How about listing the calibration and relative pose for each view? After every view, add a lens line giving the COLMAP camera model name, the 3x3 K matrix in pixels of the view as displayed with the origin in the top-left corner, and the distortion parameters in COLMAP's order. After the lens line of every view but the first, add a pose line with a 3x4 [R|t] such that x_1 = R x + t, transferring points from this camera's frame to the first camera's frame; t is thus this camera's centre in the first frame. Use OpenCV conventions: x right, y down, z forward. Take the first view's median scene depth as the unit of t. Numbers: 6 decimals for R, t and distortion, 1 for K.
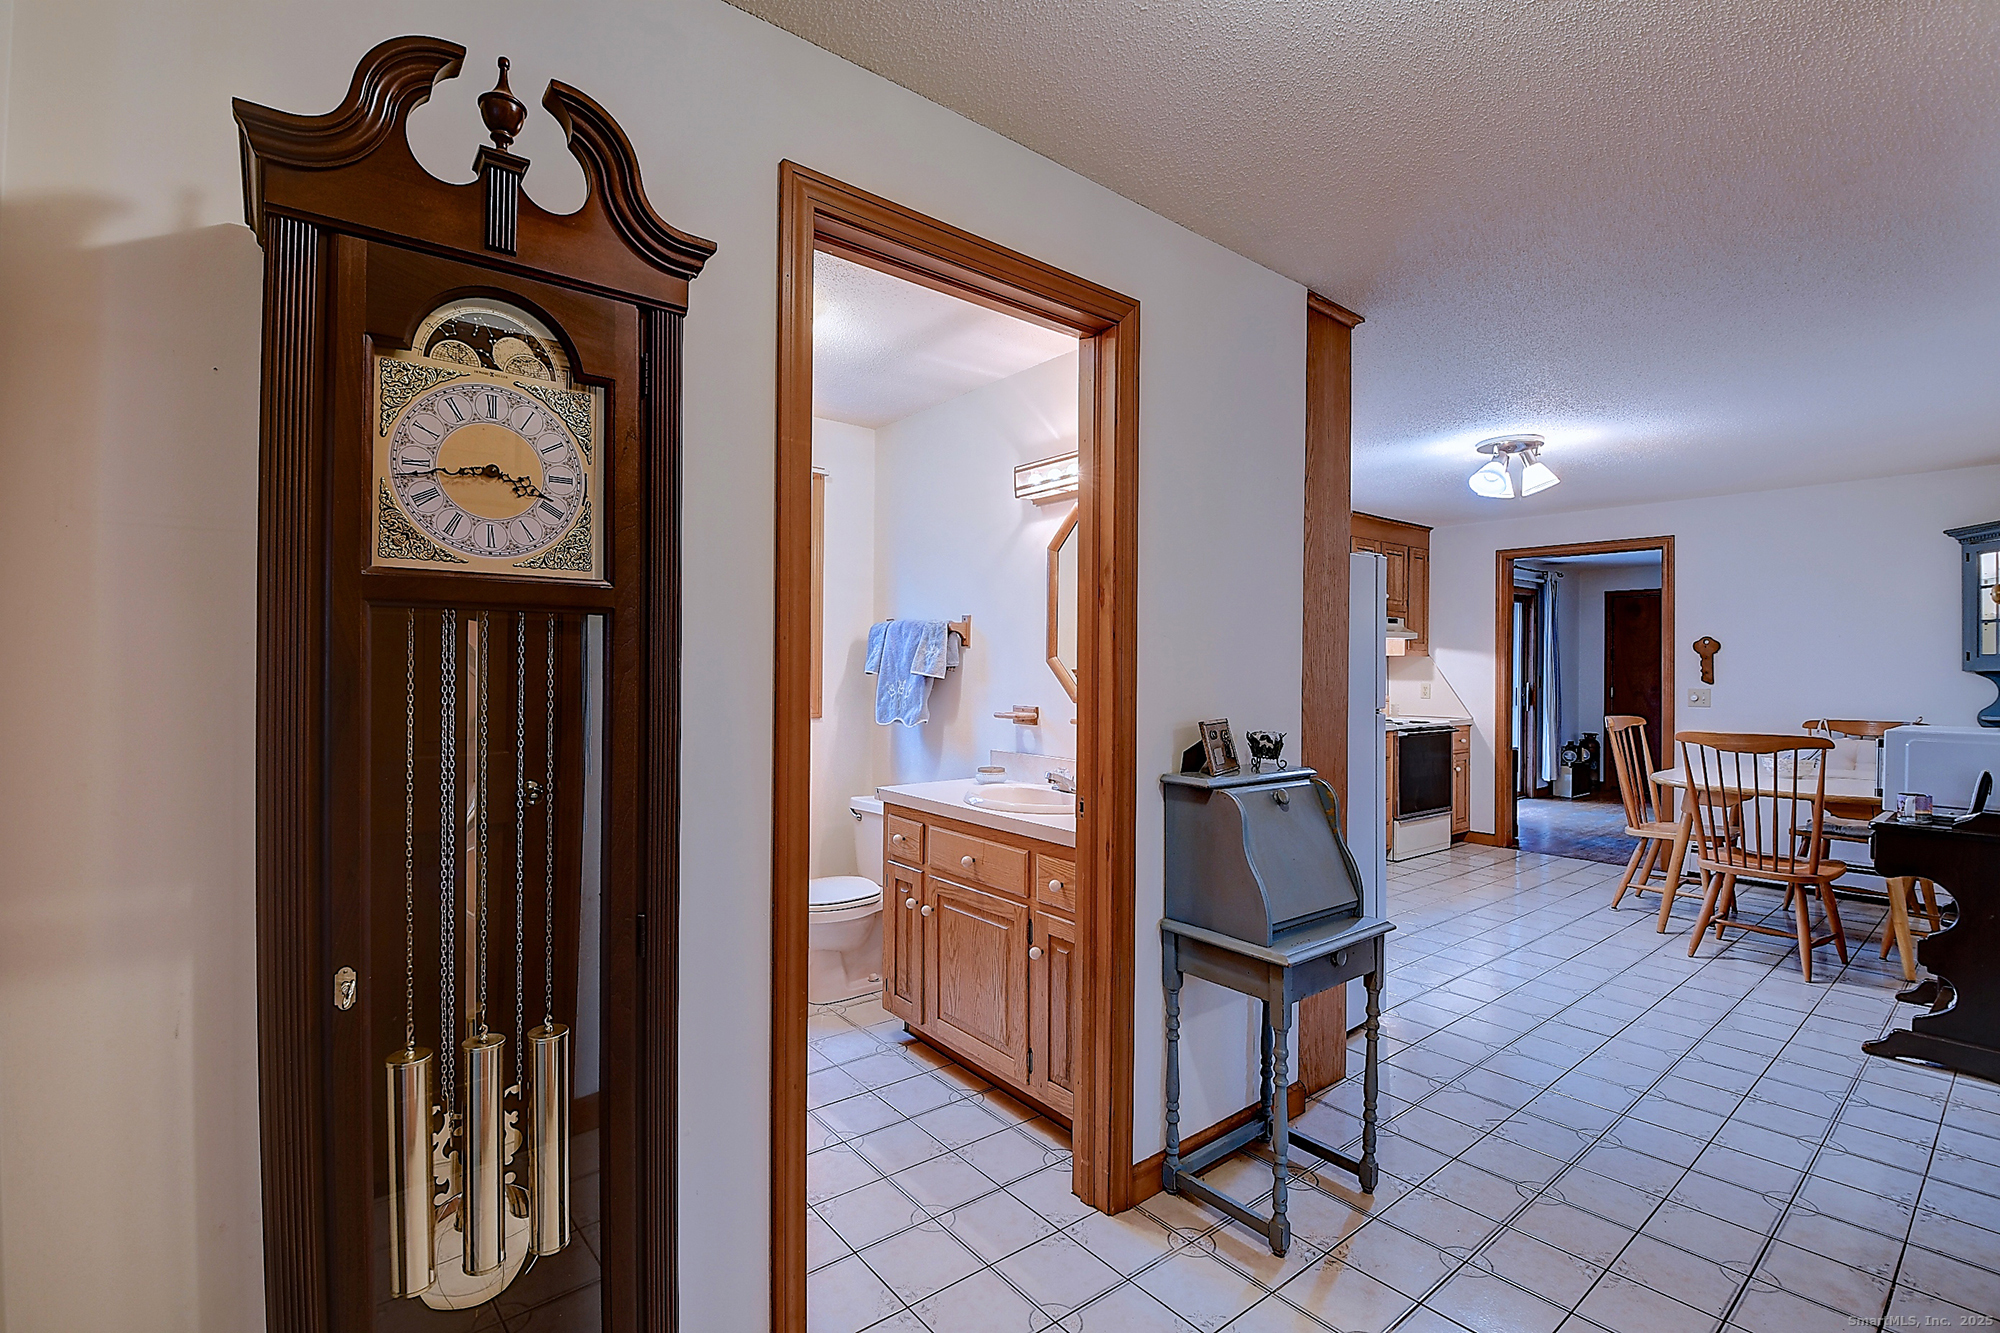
lens RADIAL K [[890.3, 0, 1007.4], [0, 890.3, 660.8], [0, 0, 1]] dist [0.008218, -0.011040]
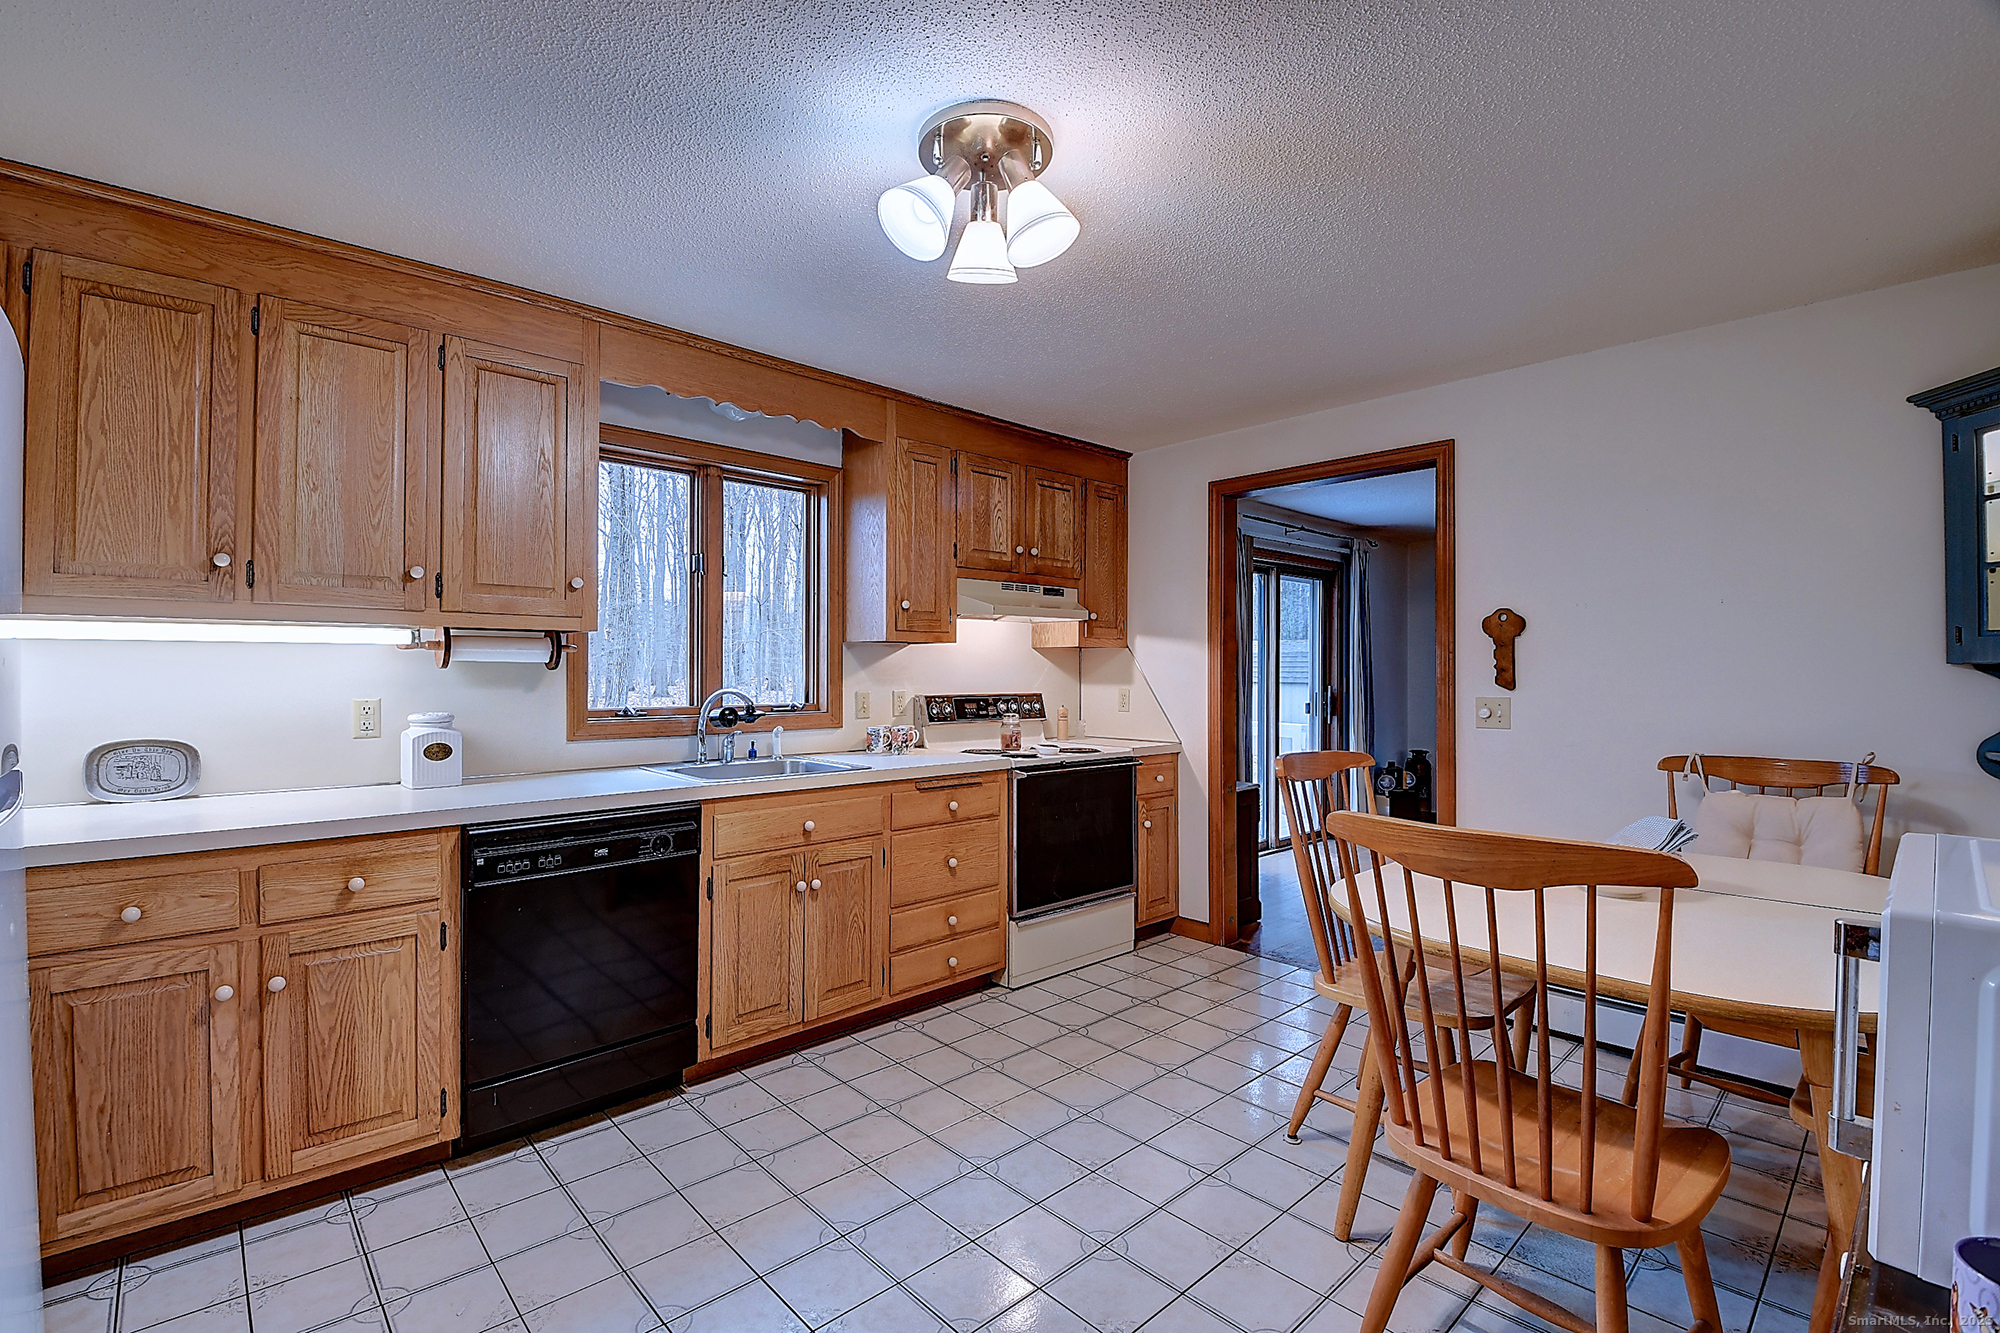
lens RADIAL K [[890.3, 0, 978.5], [0, 890.3, 662.6], [0, 0, 1]] dist [0.008218, -0.011040]
pose [[0.998698, -0.003242, 0.050901, 0.354057], [0.003359, 0.999992, -0.002216, 0.007475], [-0.050893, 0.002384, 0.998701, 0.372544]]
